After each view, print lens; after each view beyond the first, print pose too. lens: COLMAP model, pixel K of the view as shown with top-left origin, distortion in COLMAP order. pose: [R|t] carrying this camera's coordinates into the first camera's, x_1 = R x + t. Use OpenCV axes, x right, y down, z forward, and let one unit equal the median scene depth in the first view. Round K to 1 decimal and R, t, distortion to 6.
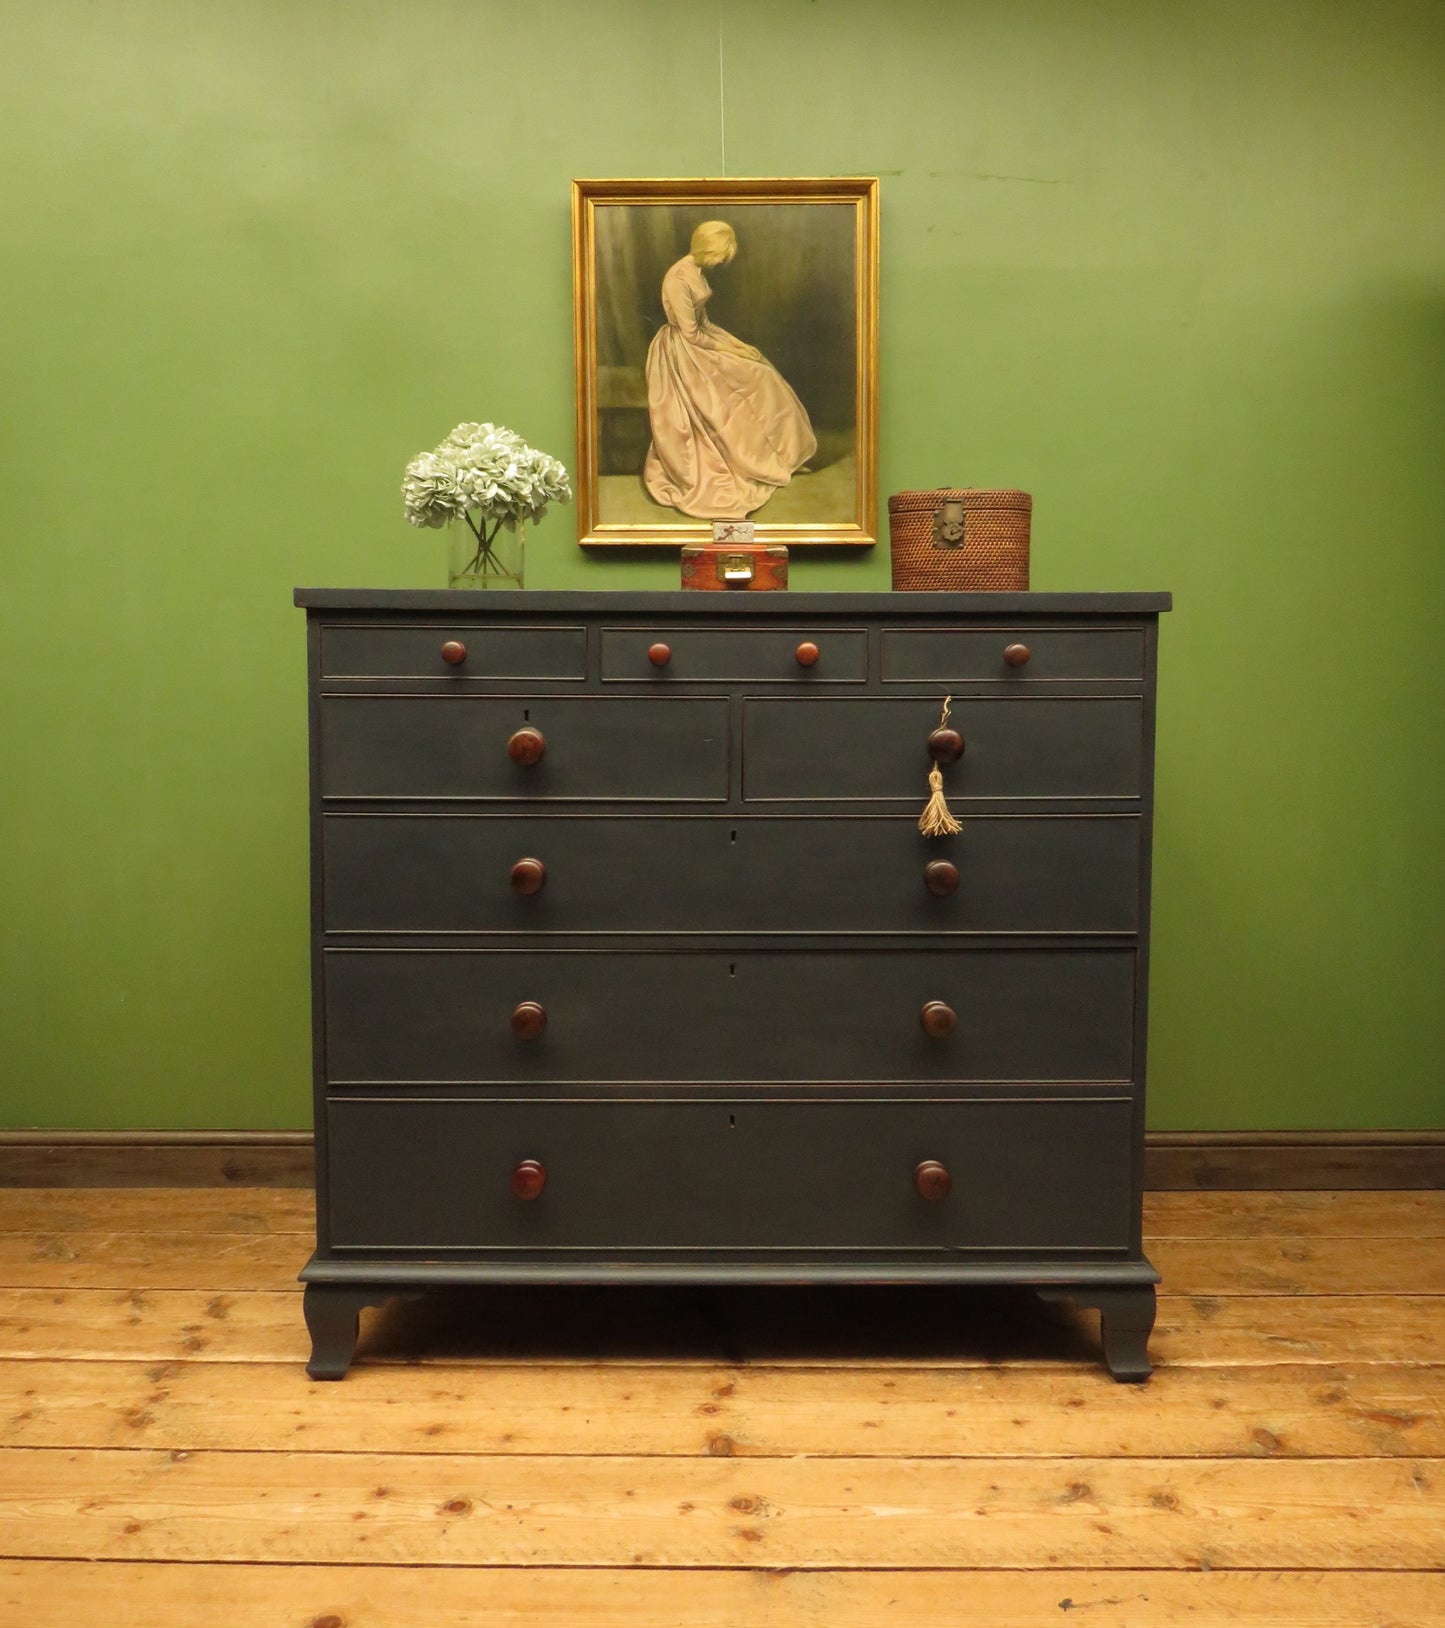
lens RADIAL K [[1373.0, 0, 729.4], [0, 1373.0, 738.4], [0, 0, 1]] dist [-0.046282, 0.027870]
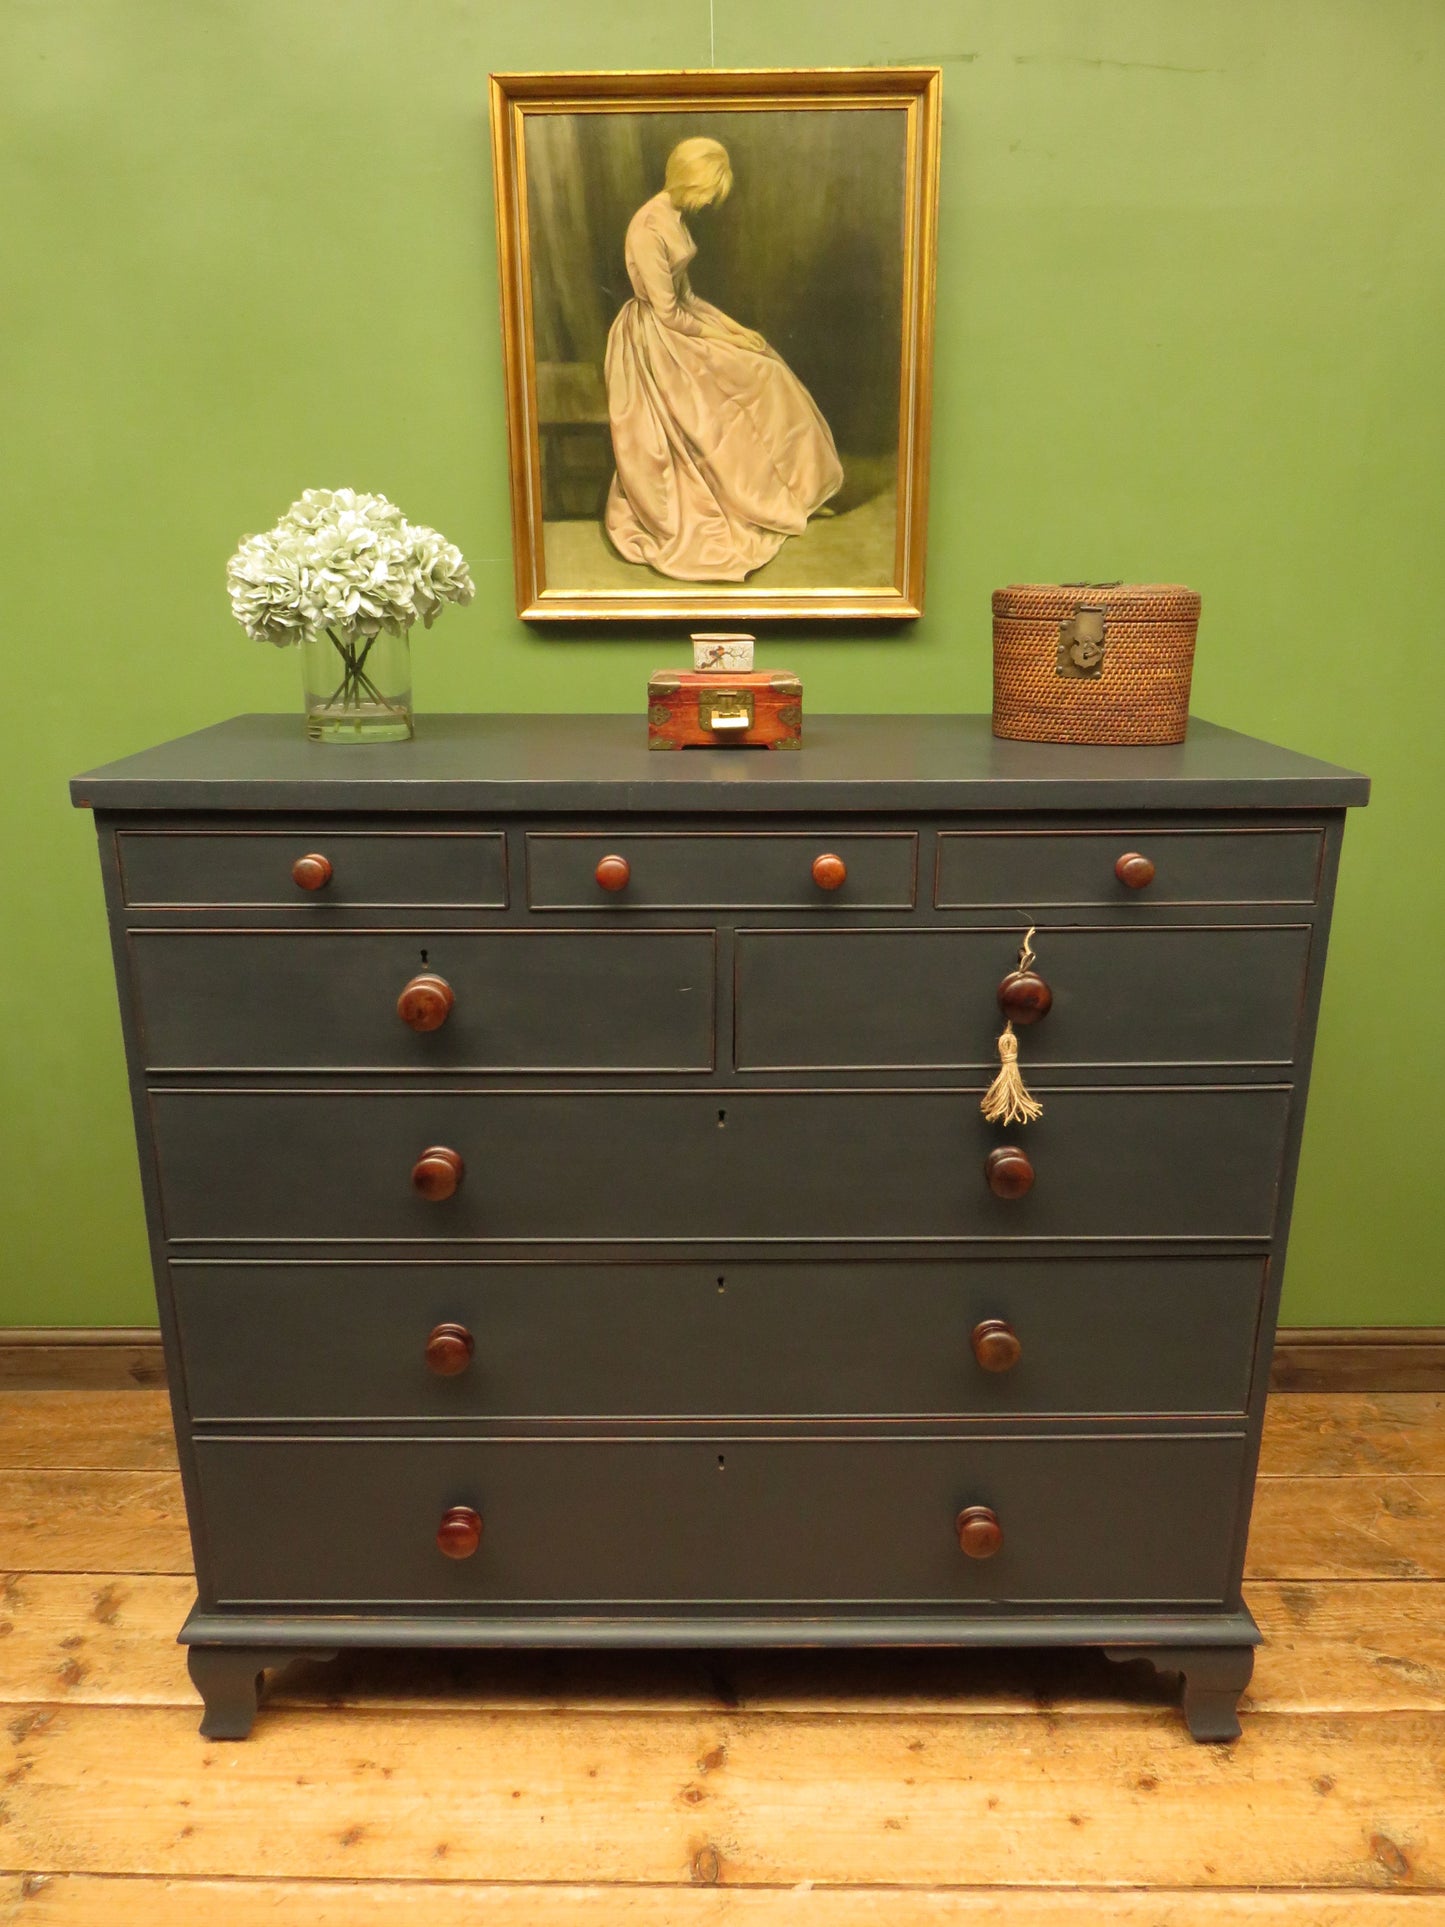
lens RADIAL K [[1366.9, 0, 721.9], [0, 1366.9, 958.7], [0, 0, 1]] dist [-0.020676, -0.009049]
pose [[0.999910, 0.000106, -0.013431, 0.012719], [0.002907, 0.974559, 0.224110, -0.170584], [0.013113, -0.224129, 0.974471, 0.321314]]
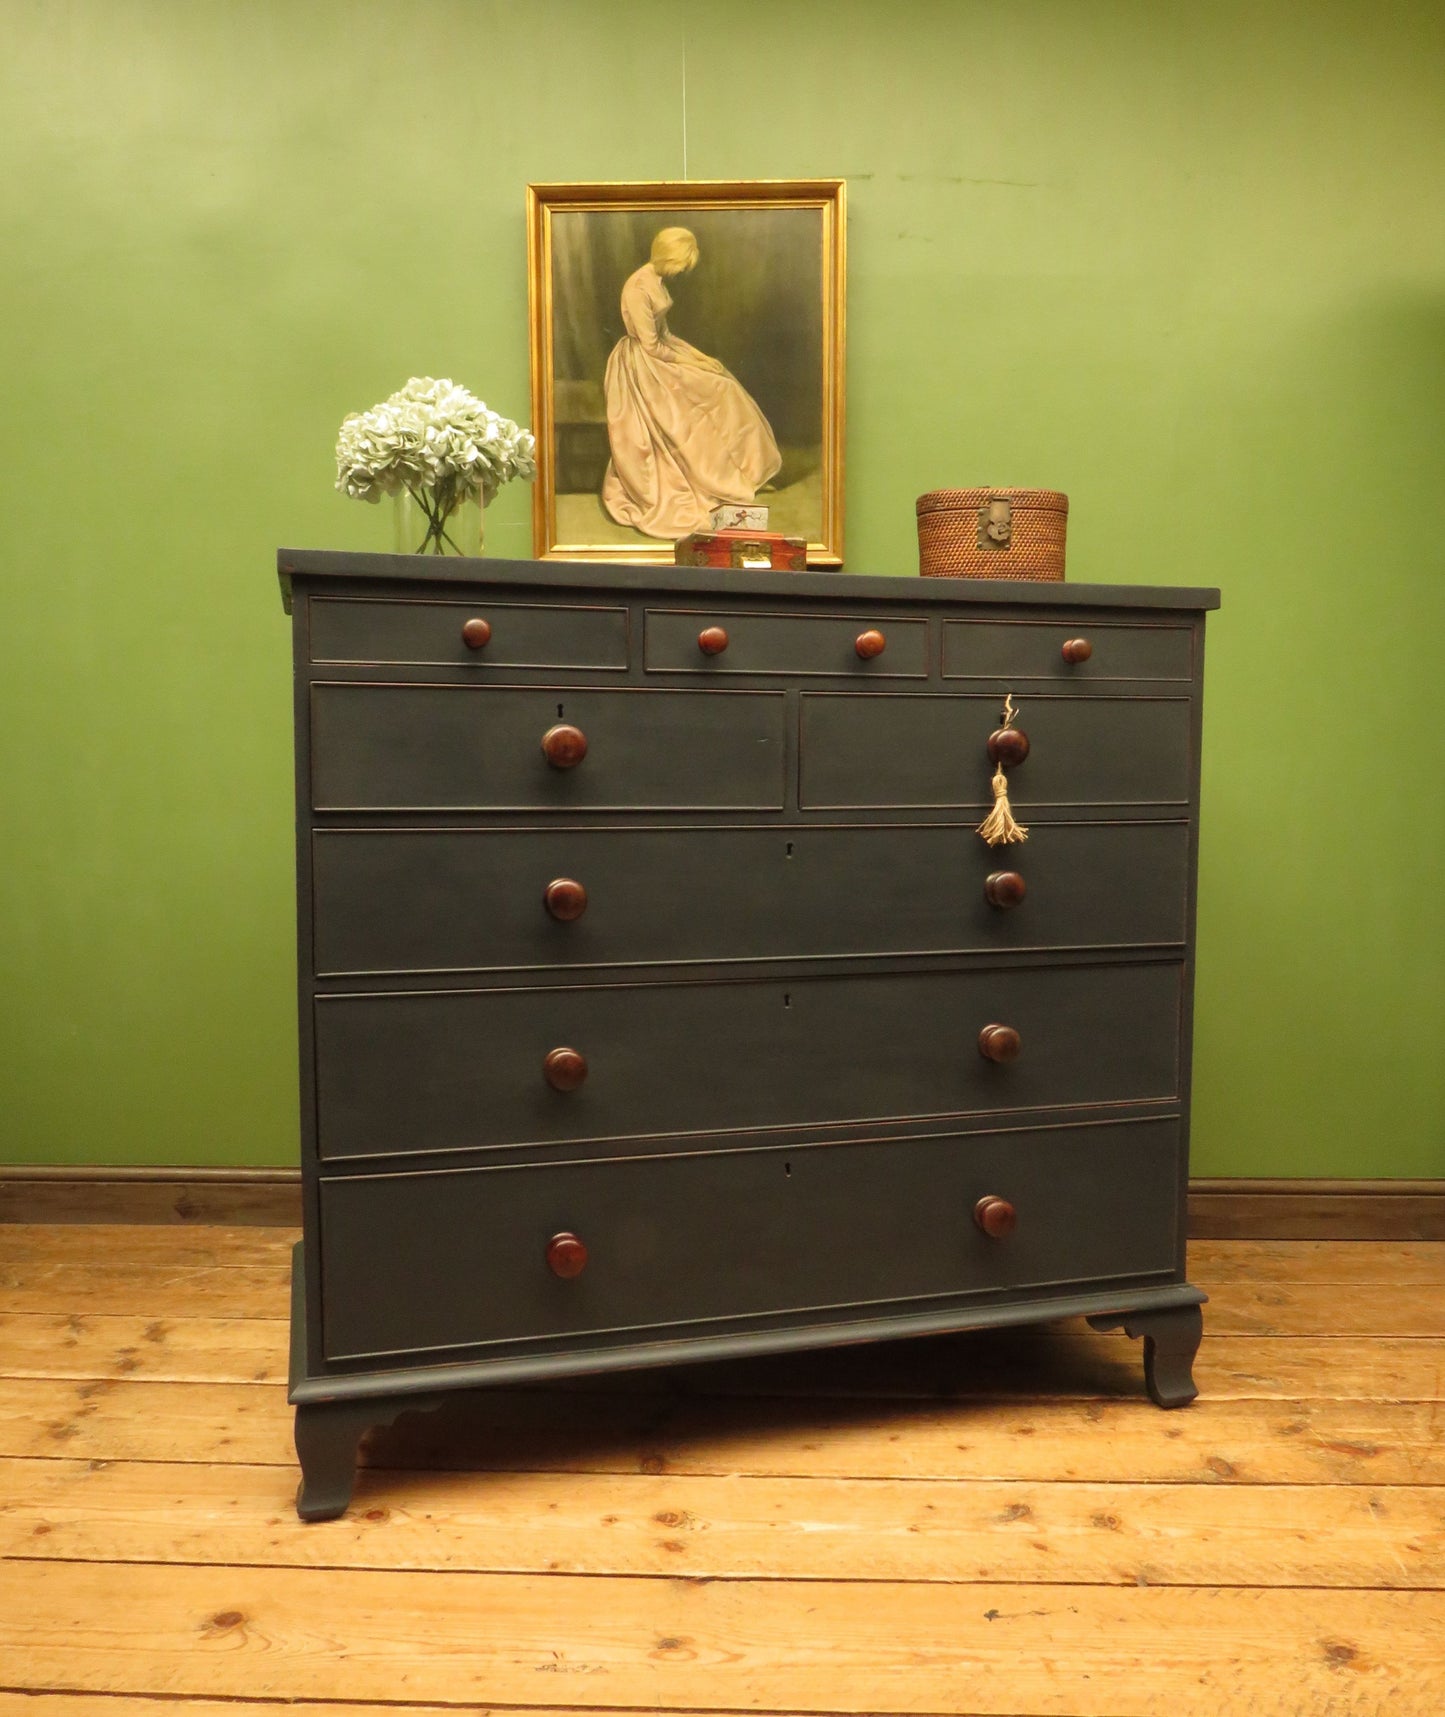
lens RADIAL K [[1396.2, 0, 722.8], [0, 1396.2, 869.0], [0, 0, 1]] dist [-0.042885, 0.023072]
pose [[0.999749, 0.003417, -0.022153, 0.060602], [-0.002940, 0.999764, 0.021535, 0.069171], [0.022222, -0.021465, 0.999523, 0.018705]]
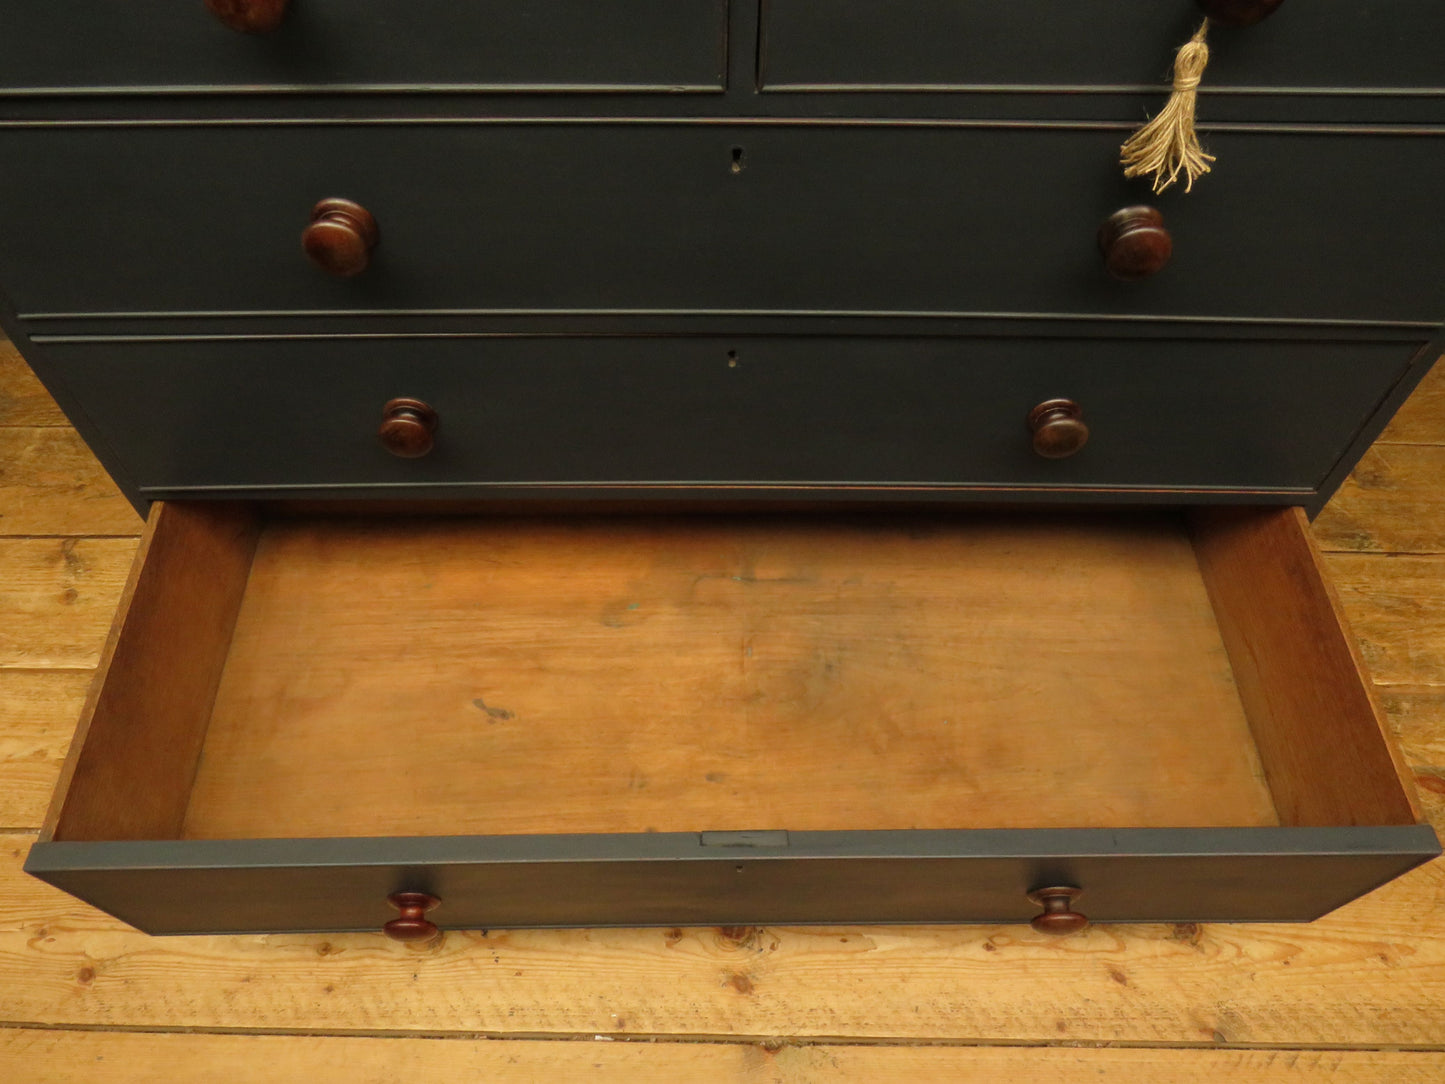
lens RADIAL K [[1025.0, 0, 723.1], [0, 1025.0, 559.6], [0, 0, 1]] dist [-0.020676, -0.009049]
pose [[0.999786, 0.017780, -0.010577, 0.004300], [-0.003049, 0.632304, 0.774714, -0.122683], [0.020462, -0.774516, 0.632223, 0.658327]]
